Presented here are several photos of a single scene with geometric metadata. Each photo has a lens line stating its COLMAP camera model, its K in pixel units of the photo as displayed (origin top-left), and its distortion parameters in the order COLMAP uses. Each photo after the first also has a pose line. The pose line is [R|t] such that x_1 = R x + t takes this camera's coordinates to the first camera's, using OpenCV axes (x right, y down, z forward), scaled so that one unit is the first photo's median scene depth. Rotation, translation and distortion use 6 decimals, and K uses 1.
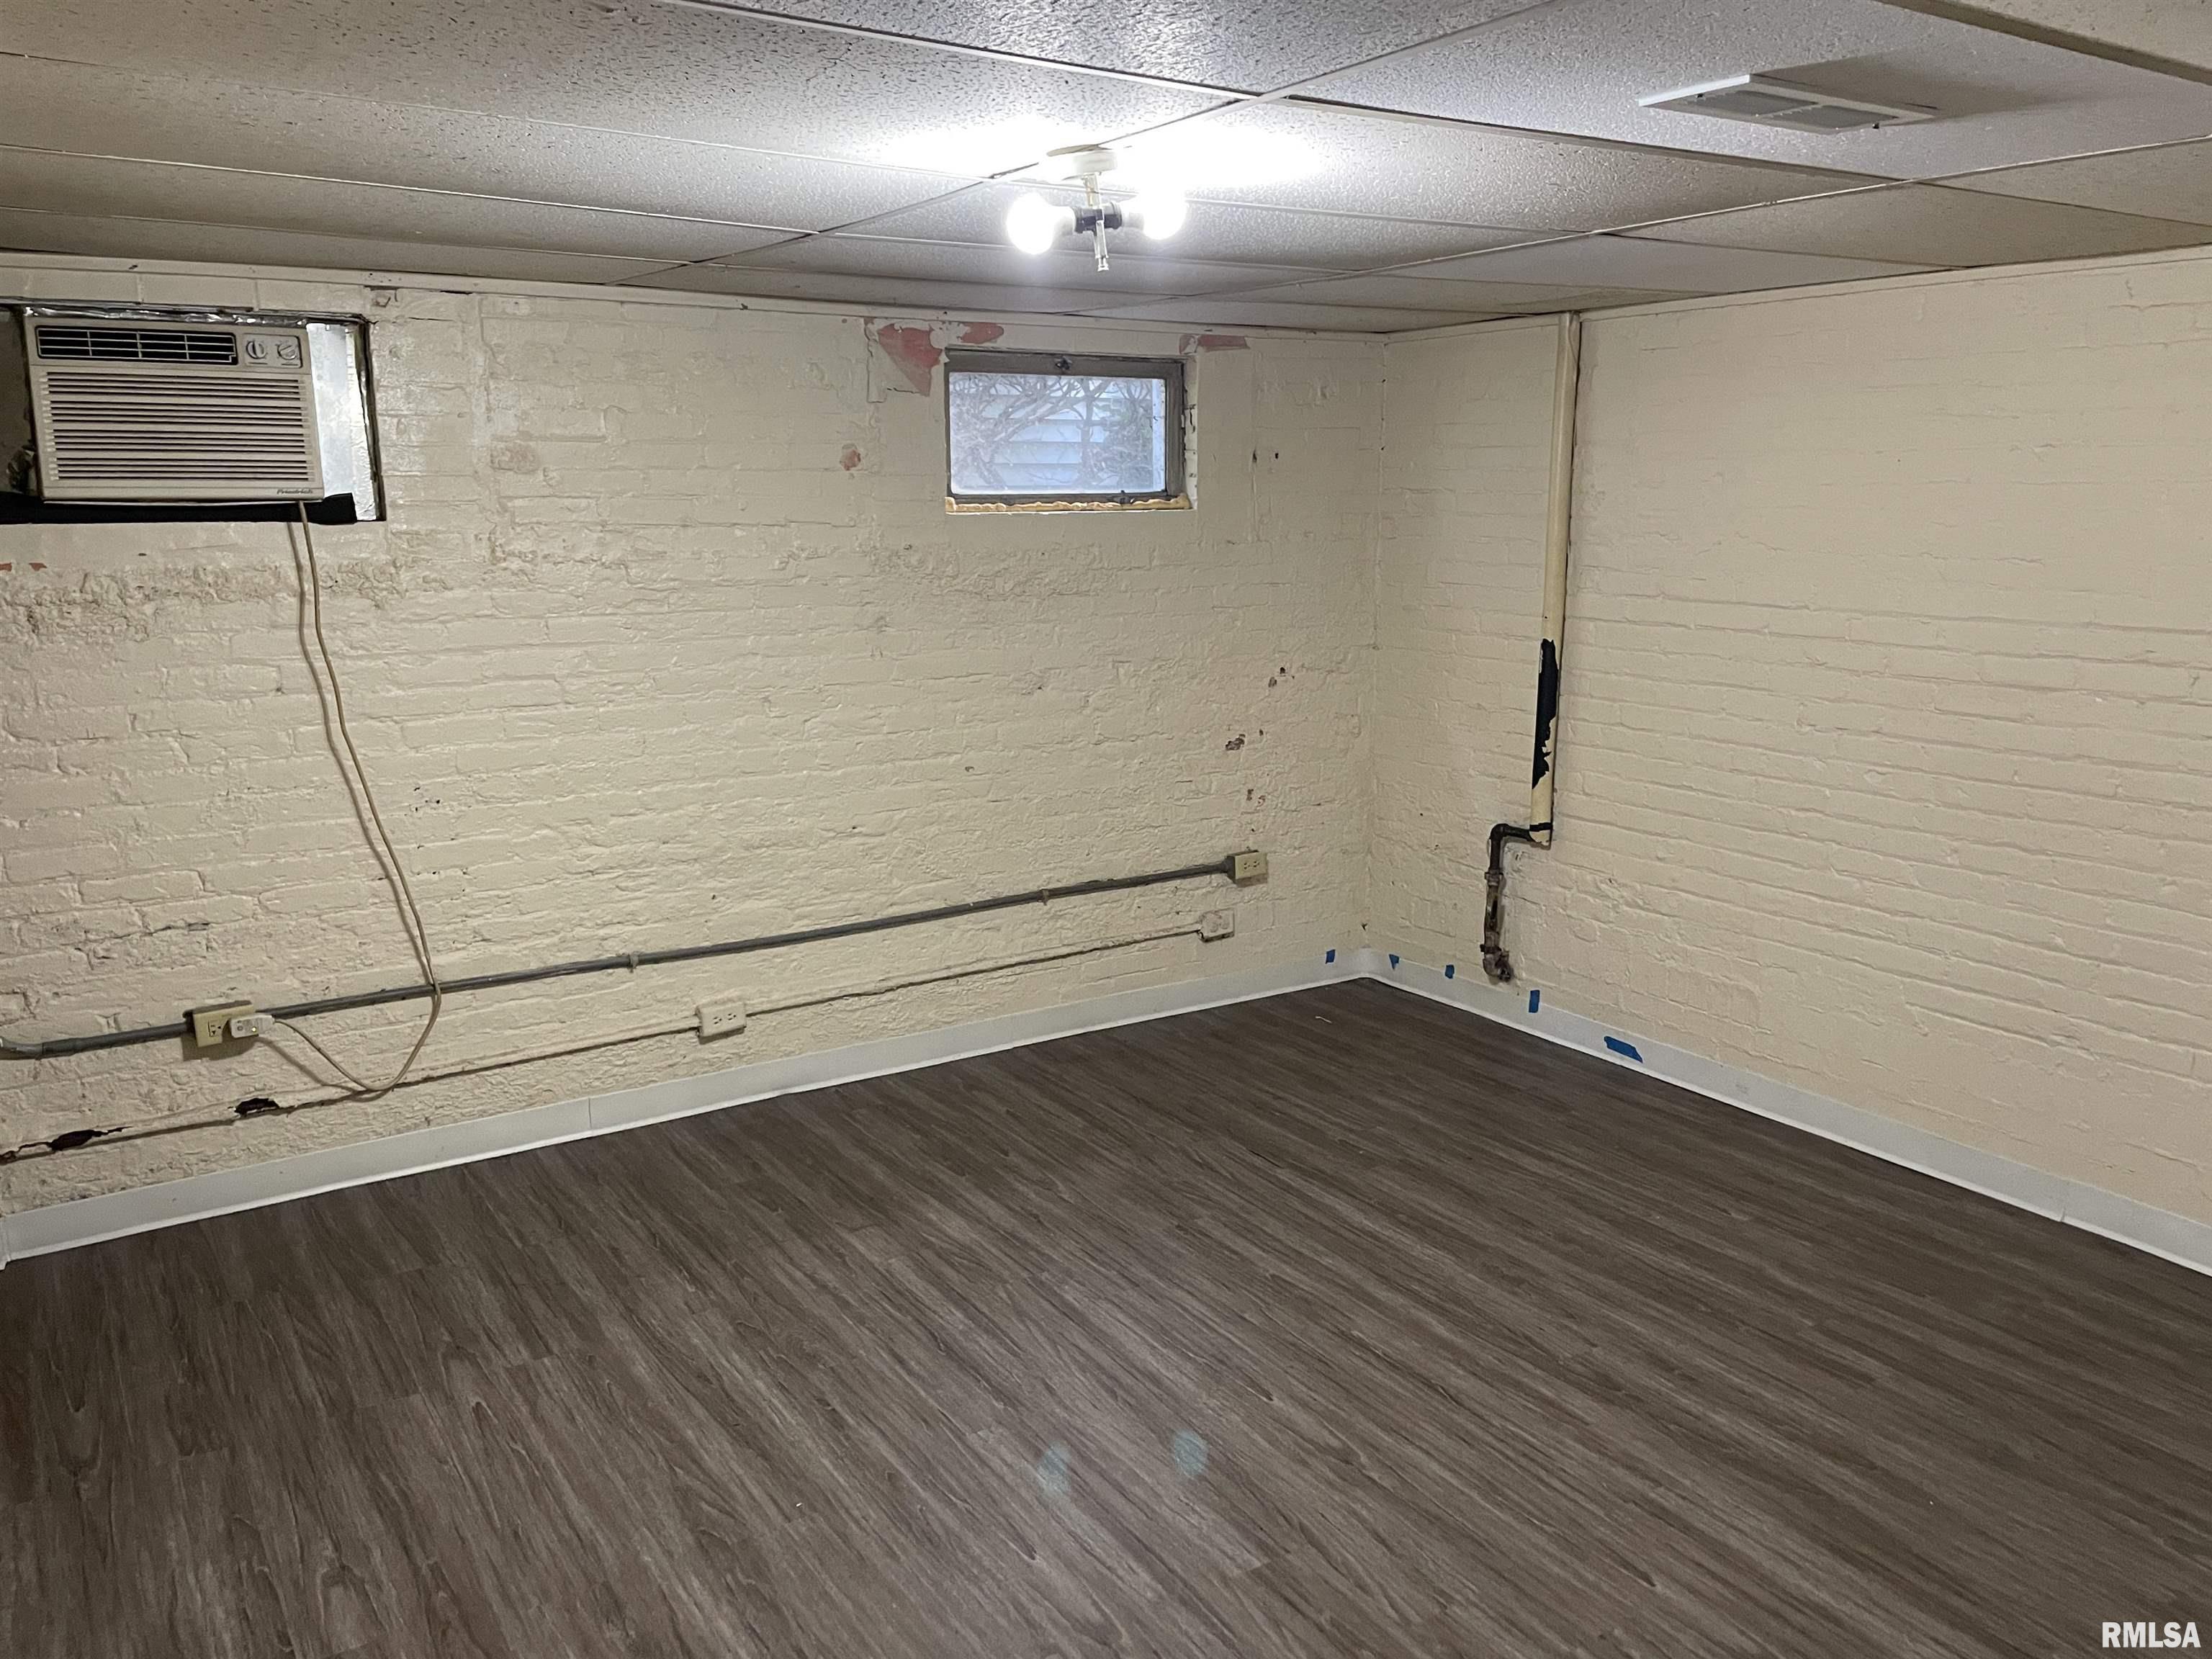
lens RADIAL K [[1681.7, 0, 1106.5], [0, 1681.7, 830.0], [0, 0, 1]] dist [0.004757, -0.000667]
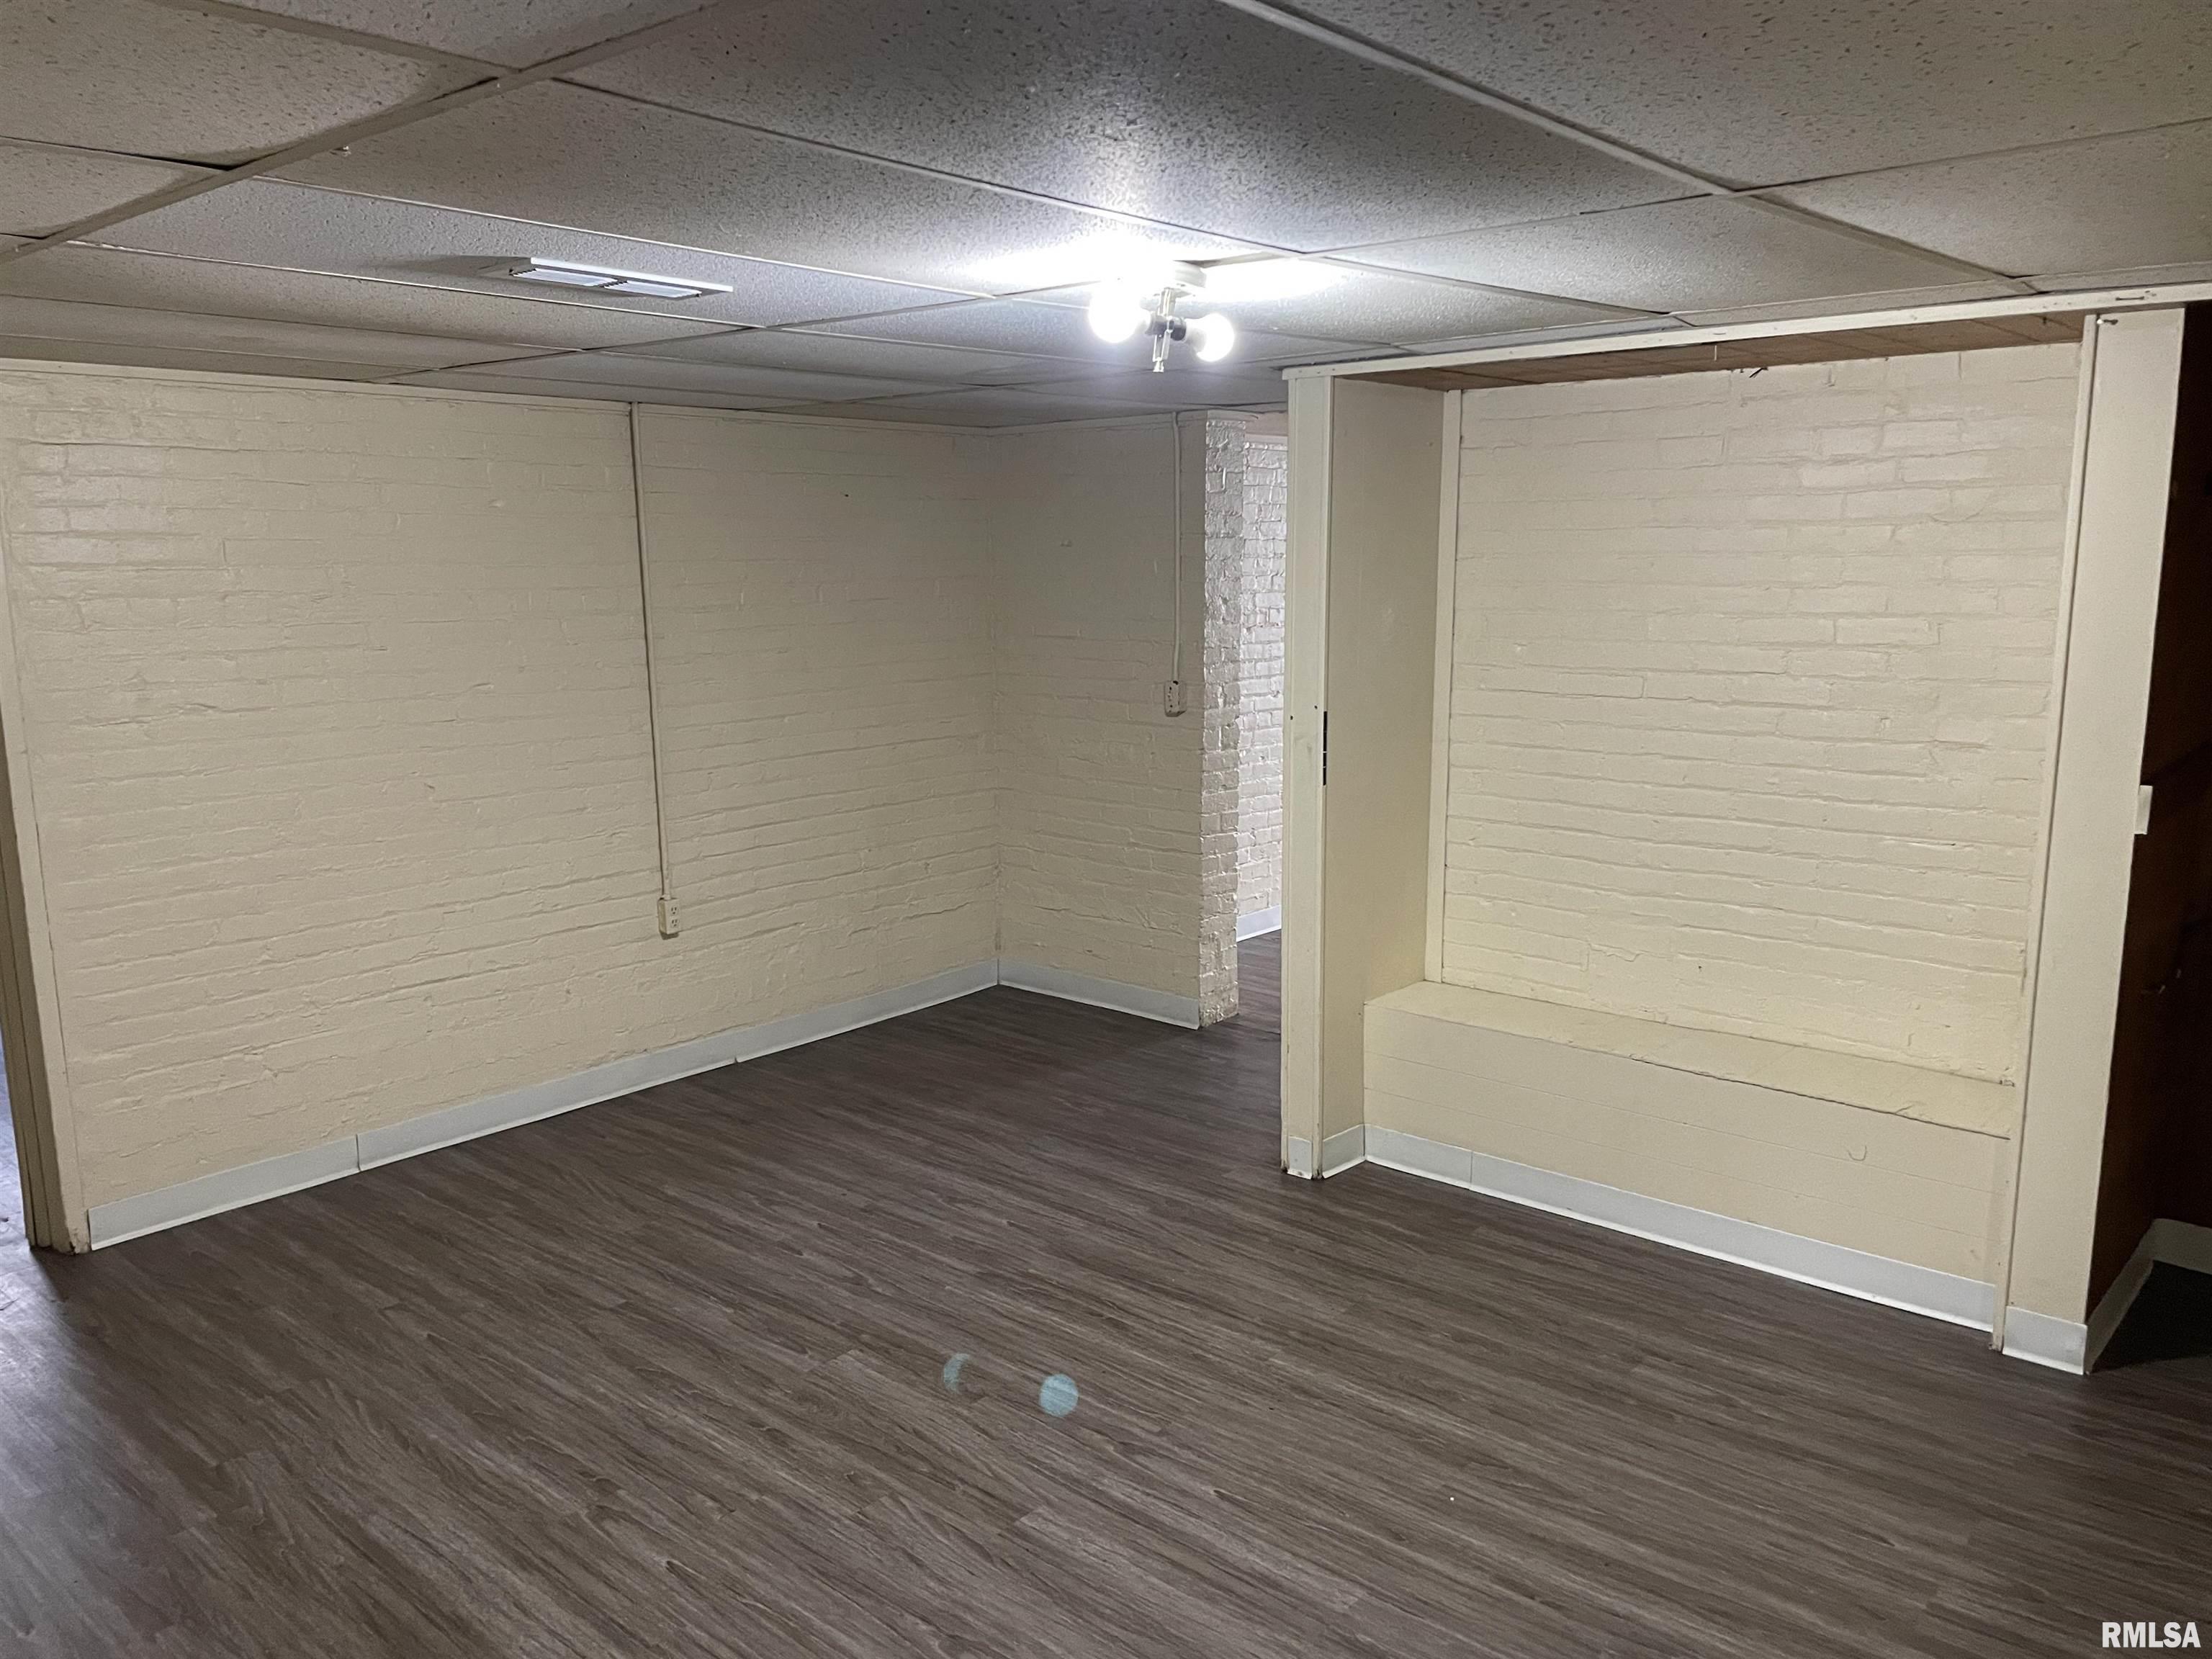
lens RADIAL K [[1681.7, 0, 1106.1], [0, 1681.7, 831.7], [0, 0, 1]] dist [0.004757, -0.000667]
pose [[-0.961363, 0.057024, -0.269312, 0.306385], [-0.046272, 0.930917, 0.362289, -0.389856], [0.271366, 0.360753, -0.892310, 1.812025]]
